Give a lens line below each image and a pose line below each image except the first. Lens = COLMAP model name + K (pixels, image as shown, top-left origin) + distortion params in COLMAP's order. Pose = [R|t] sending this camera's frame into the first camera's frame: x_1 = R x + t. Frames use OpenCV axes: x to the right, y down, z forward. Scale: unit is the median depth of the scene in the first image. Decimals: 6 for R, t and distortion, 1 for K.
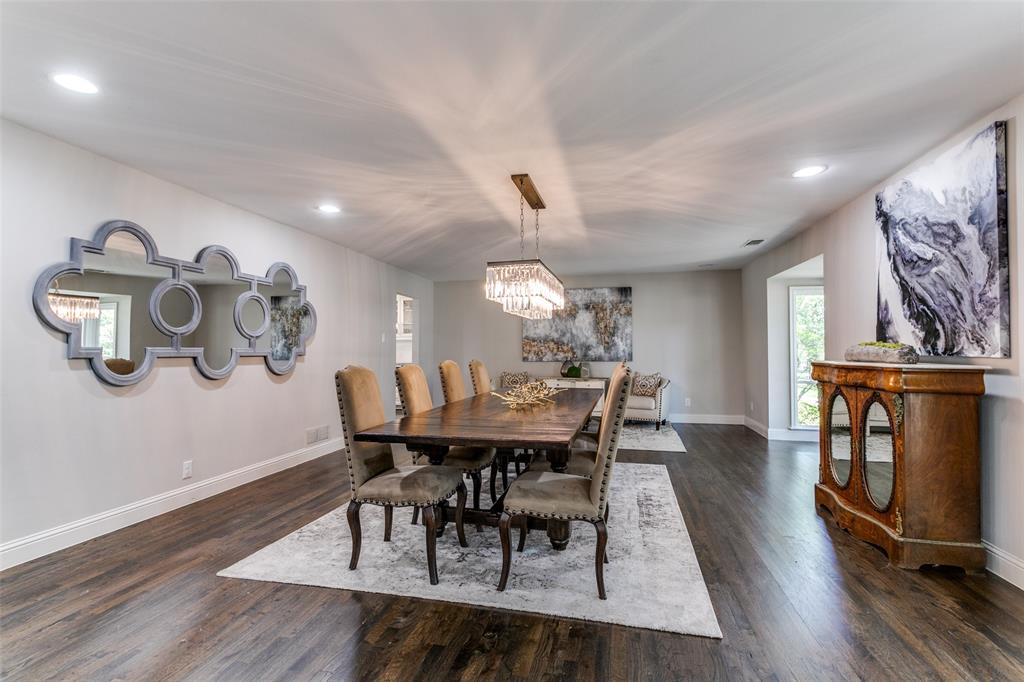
lens RADIAL K [[485.0, 0, 513.8], [0, 485.0, 340.0], [0, 0, 1]] dist [0.001824, -0.001773]
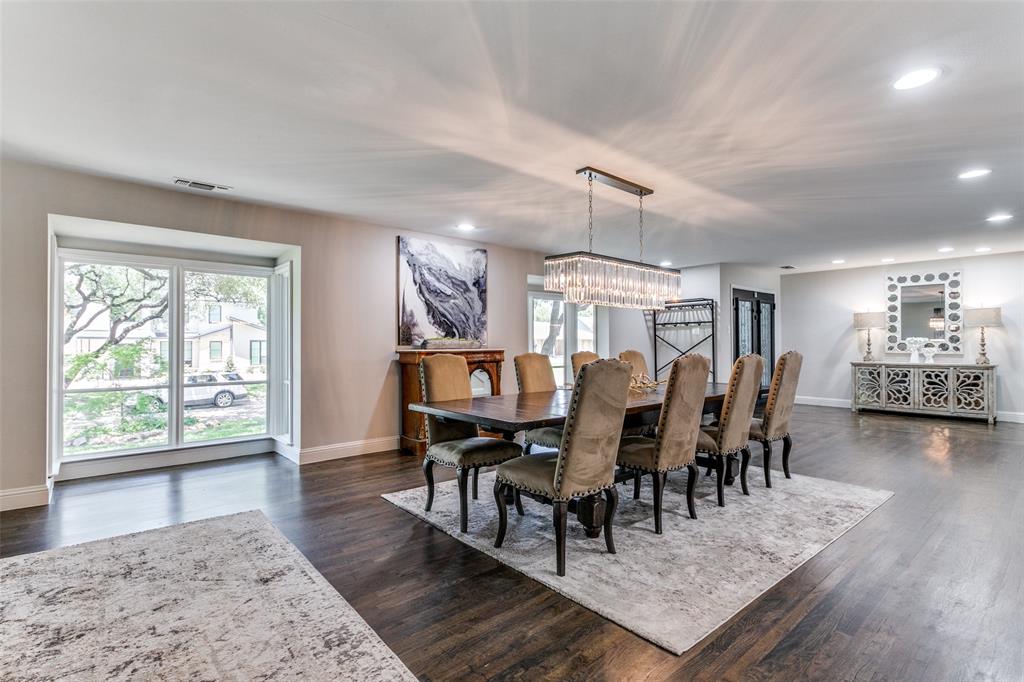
lens RADIAL K [[485.0, 0, 506.3], [0, 485.0, 341.8], [0, 0, 1]] dist [0.001824, -0.001773]
pose [[-0.795128, 0.006675, 0.606404, -0.390745], [-0.007391, 0.999759, -0.020696, 0.046584], [-0.606396, -0.020938, -0.794887, 1.945262]]
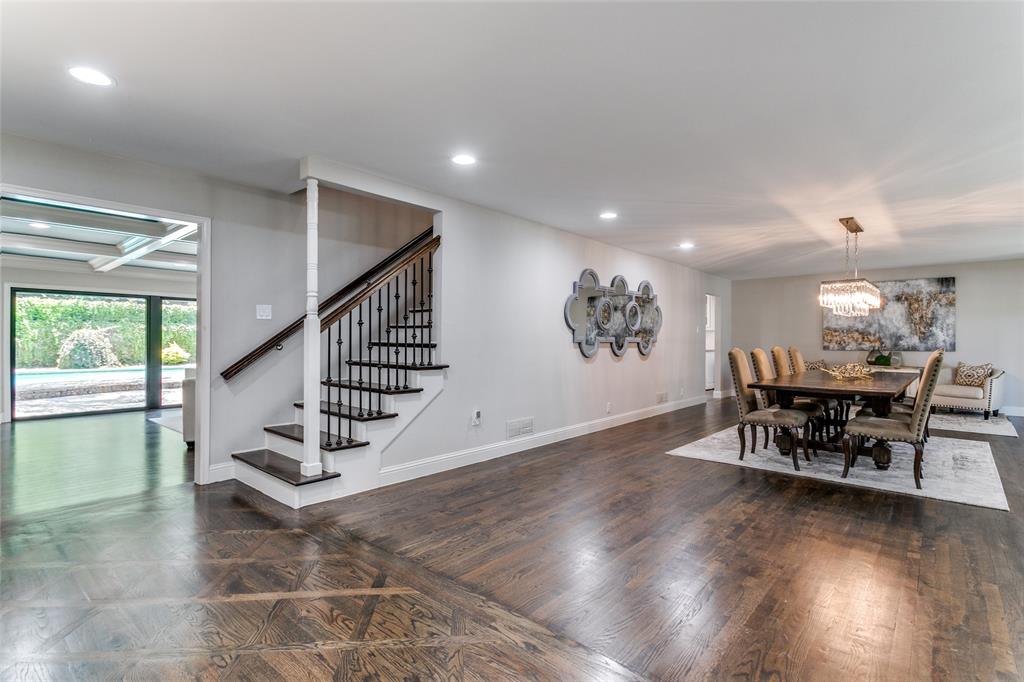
lens RADIAL K [[485.0, 0, 506.0], [0, 485.0, 337.6], [0, 0, 1]] dist [0.001824, -0.001773]
pose [[0.868564, 0.005266, -0.495548, -0.137200], [0.004457, 0.999820, 0.018436, -0.016303], [0.495556, -0.018221, 0.868385, -0.691867]]
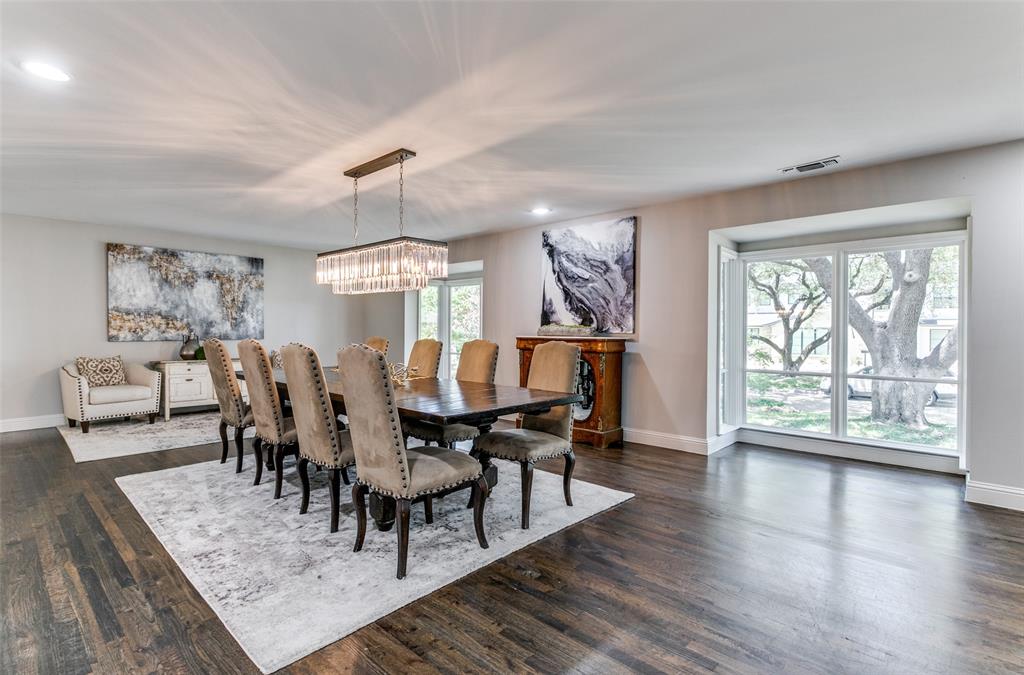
lens RADIAL K [[484.2, 0, 507.5], [0, 484.2, 333.2], [0, 0, 1]] dist [0.001458, -0.001552]
pose [[0.507685, -0.000383, 0.861543, -0.673729], [-0.025786, 0.999545, 0.015640, 0.011666], [-0.861157, -0.030156, 0.507444, 0.280990]]
